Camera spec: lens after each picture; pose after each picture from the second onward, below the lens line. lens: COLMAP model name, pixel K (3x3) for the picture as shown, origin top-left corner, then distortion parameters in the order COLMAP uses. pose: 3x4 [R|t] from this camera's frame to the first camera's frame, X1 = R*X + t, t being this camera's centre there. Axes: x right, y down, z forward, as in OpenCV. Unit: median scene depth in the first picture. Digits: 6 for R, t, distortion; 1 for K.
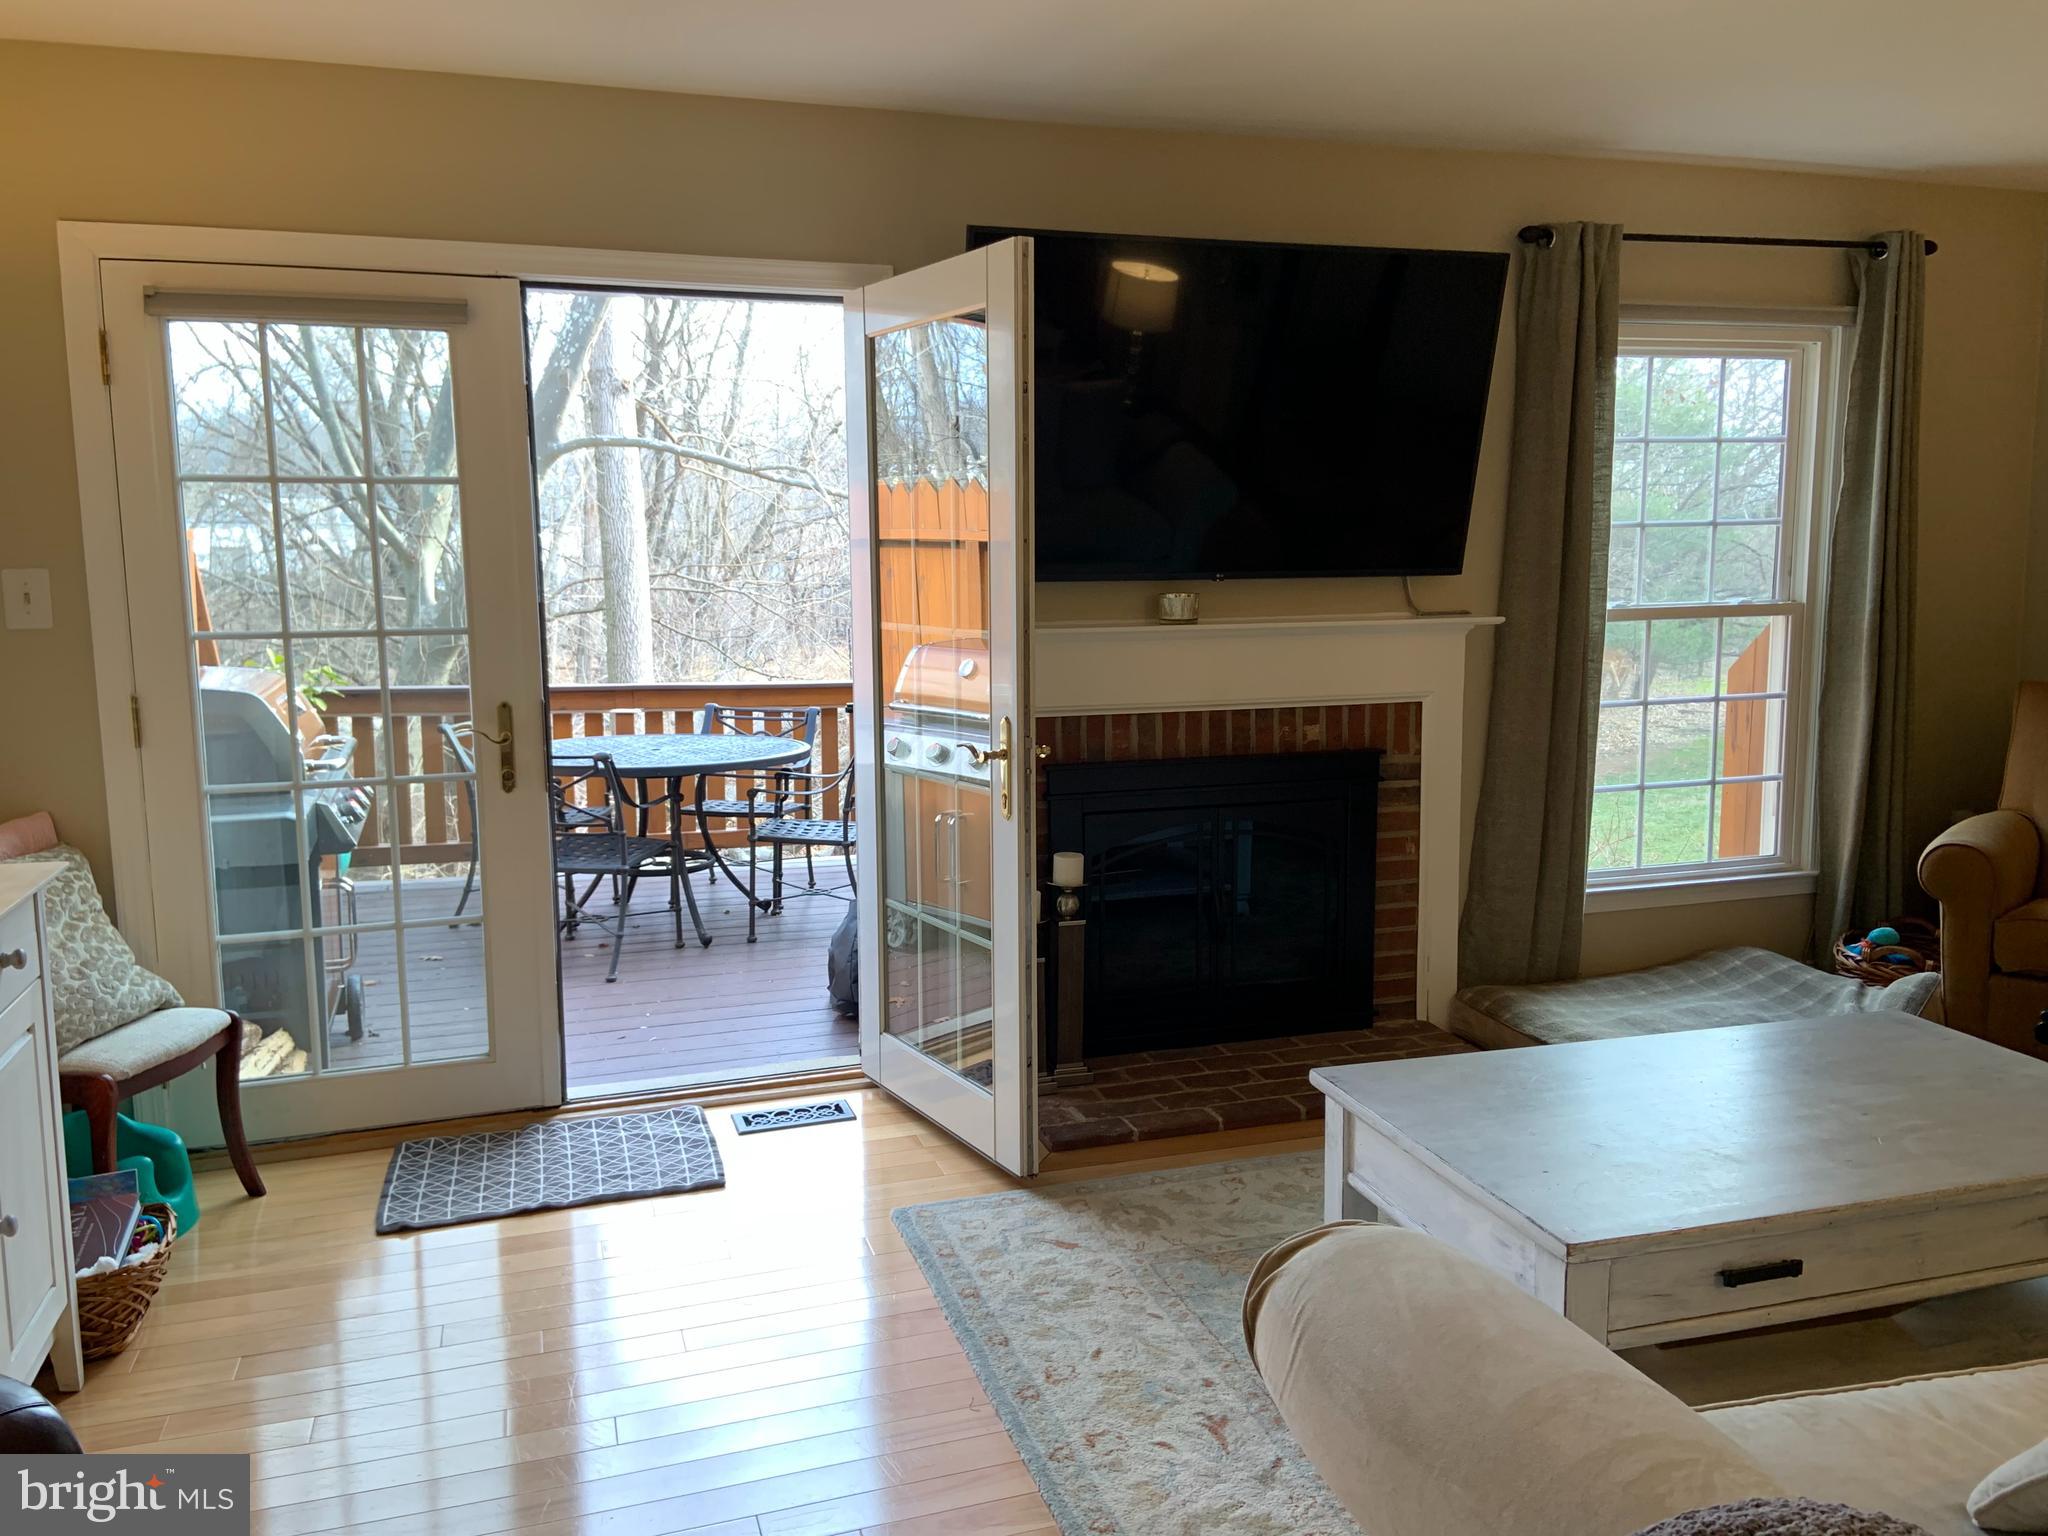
lens RADIAL K [[1553.3, 0, 1017.7], [0, 1553.3, 770.8], [0, 0, 1]] dist [0.094050, -0.091602]
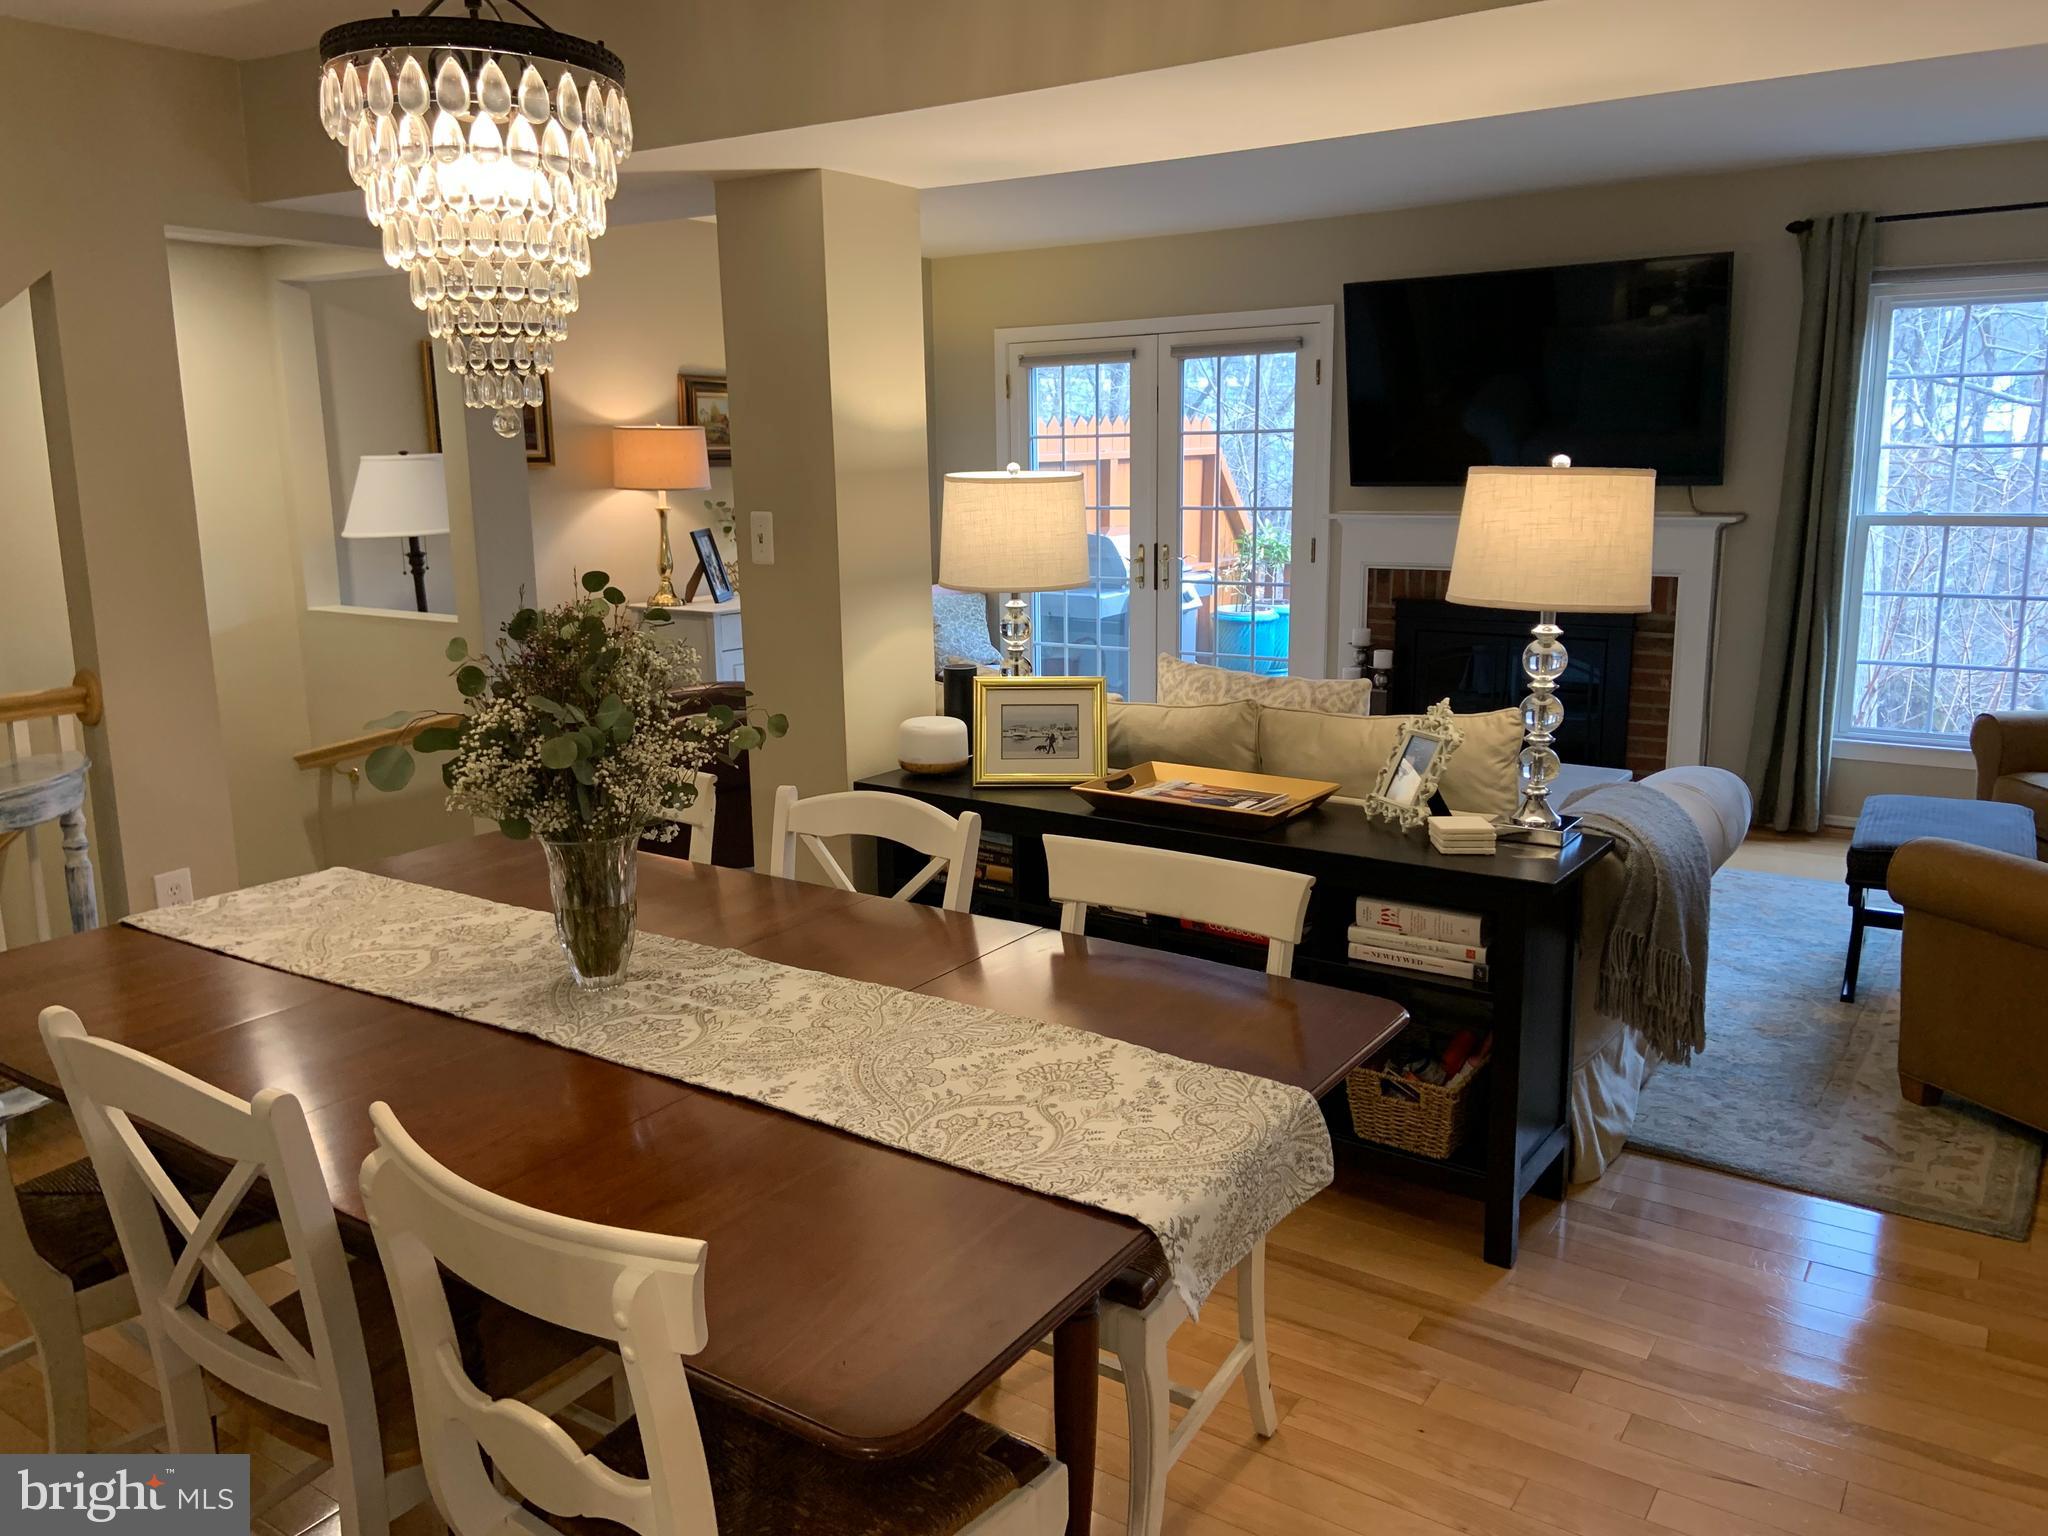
lens RADIAL K [[1553.3, 0, 1010.8], [0, 1553.3, 772.0], [0, 0, 1]] dist [0.094050, -0.091602]
pose [[0.617783, 0.159825, -0.769935, 0.999578], [-0.100513, 0.987145, 0.124264, 0.012387], [0.779898, 0.000620, 0.625906, -0.343885]]
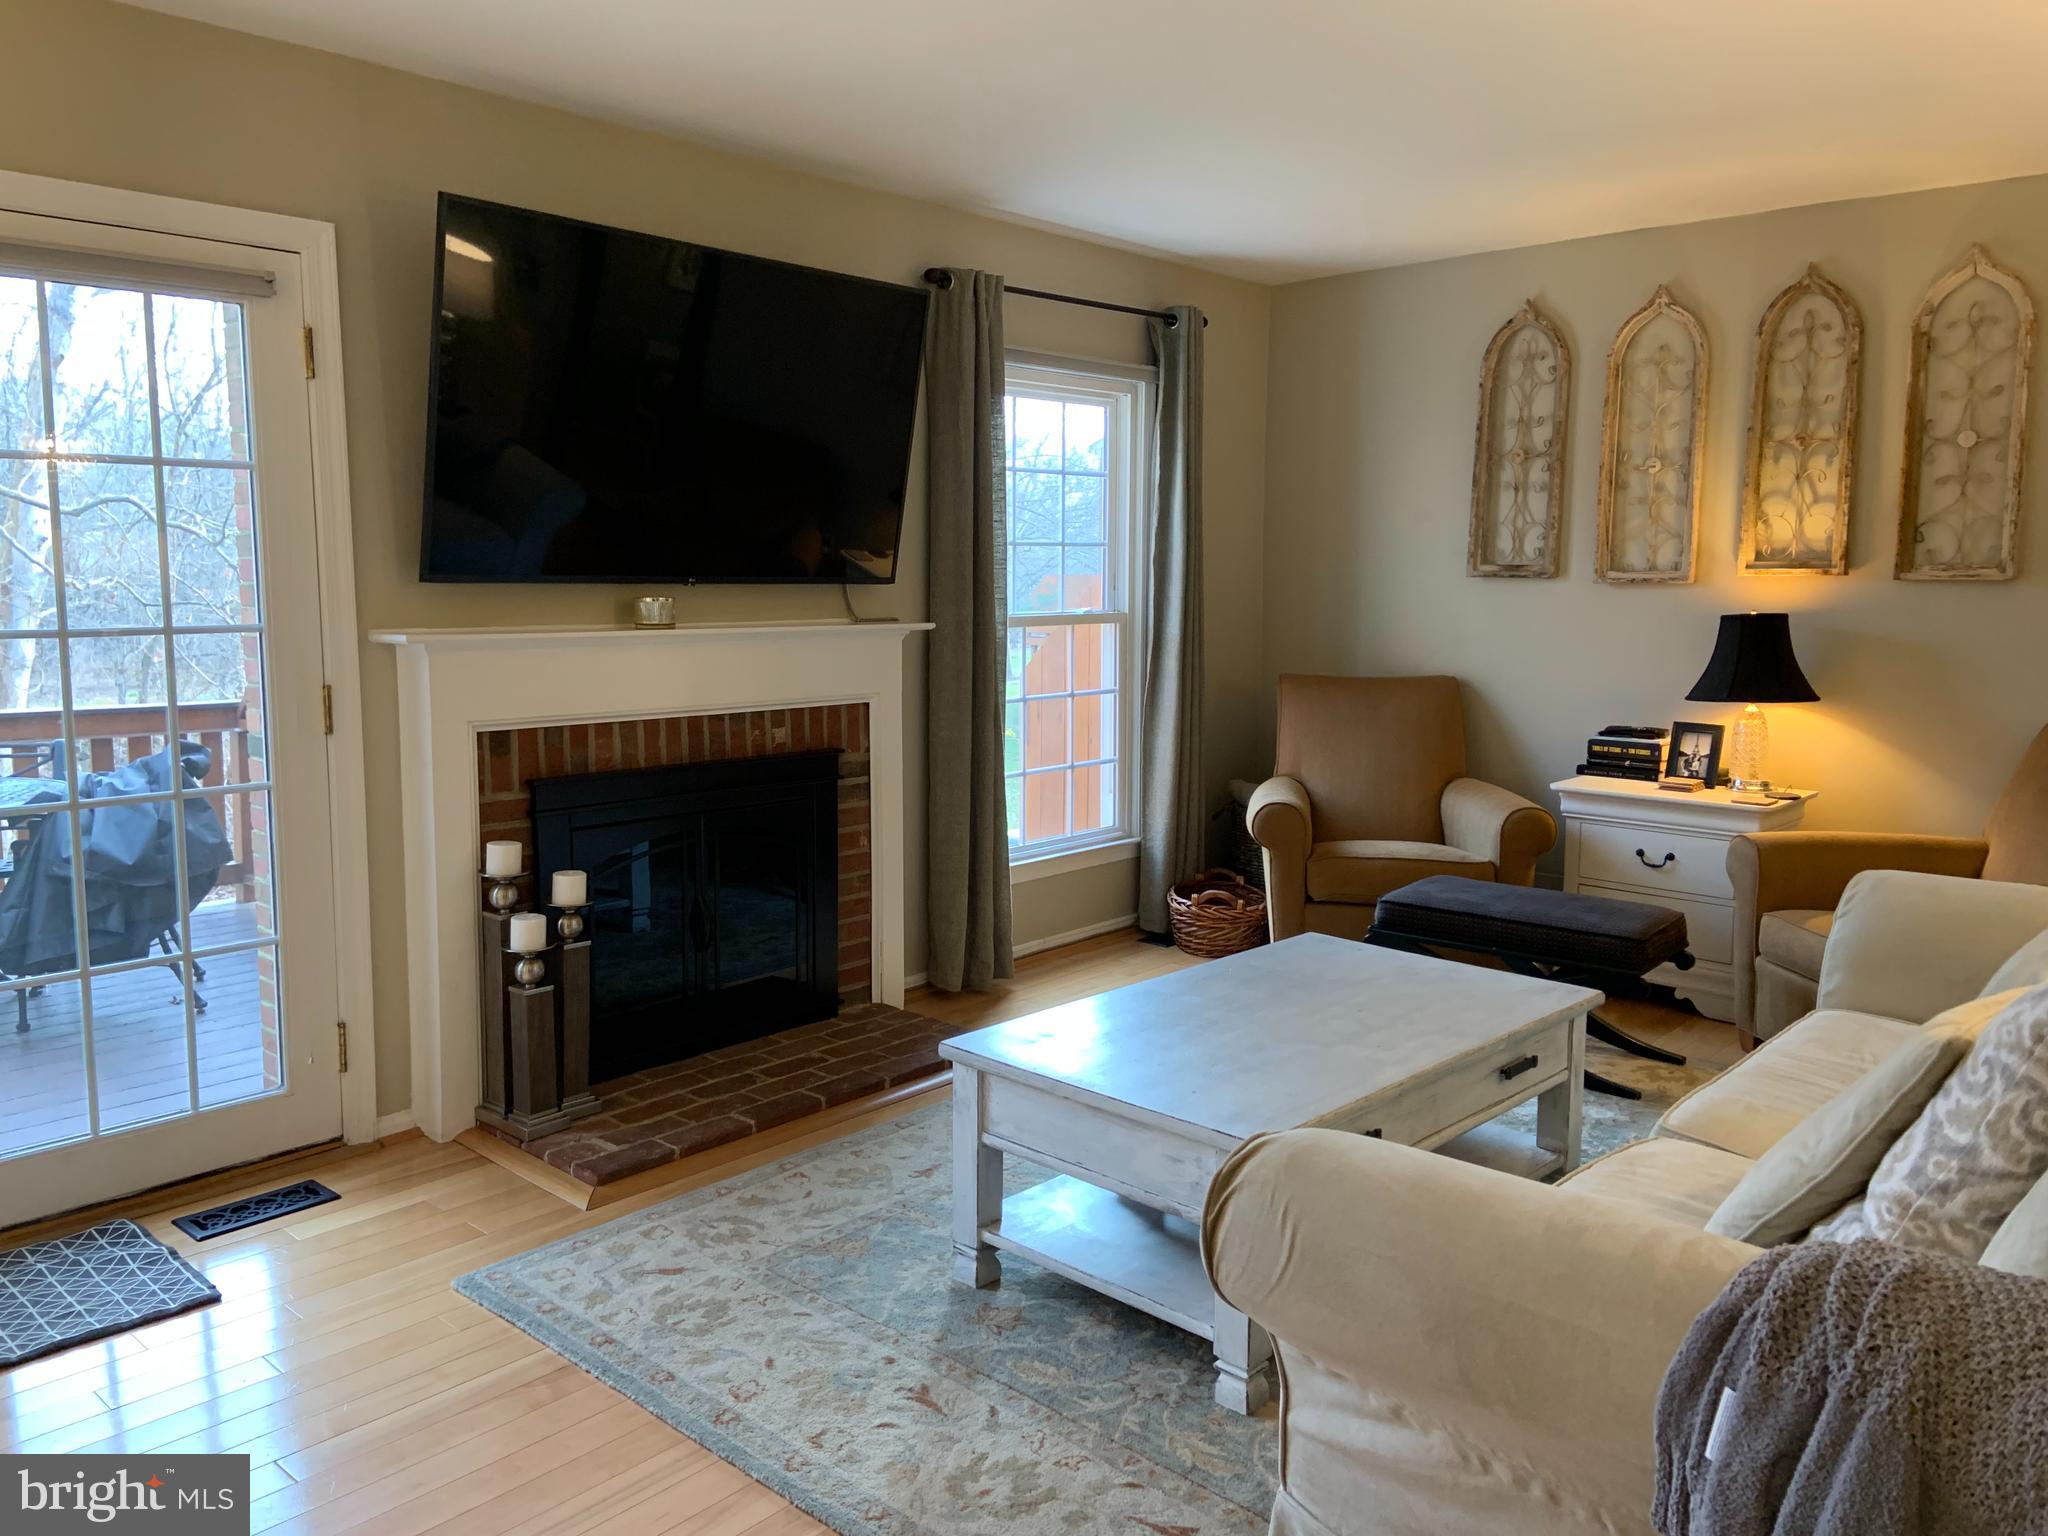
lens RADIAL K [[1553.3, 0, 1023.4], [0, 1553.3, 758.8], [0, 0, 1]] dist [0.094050, -0.091602]
pose [[0.864850, -0.048485, 0.499683, -0.180250], [0.056956, 0.998375, -0.001705, 0.001851], [-0.498788, 0.029934, 0.866207, 0.032794]]
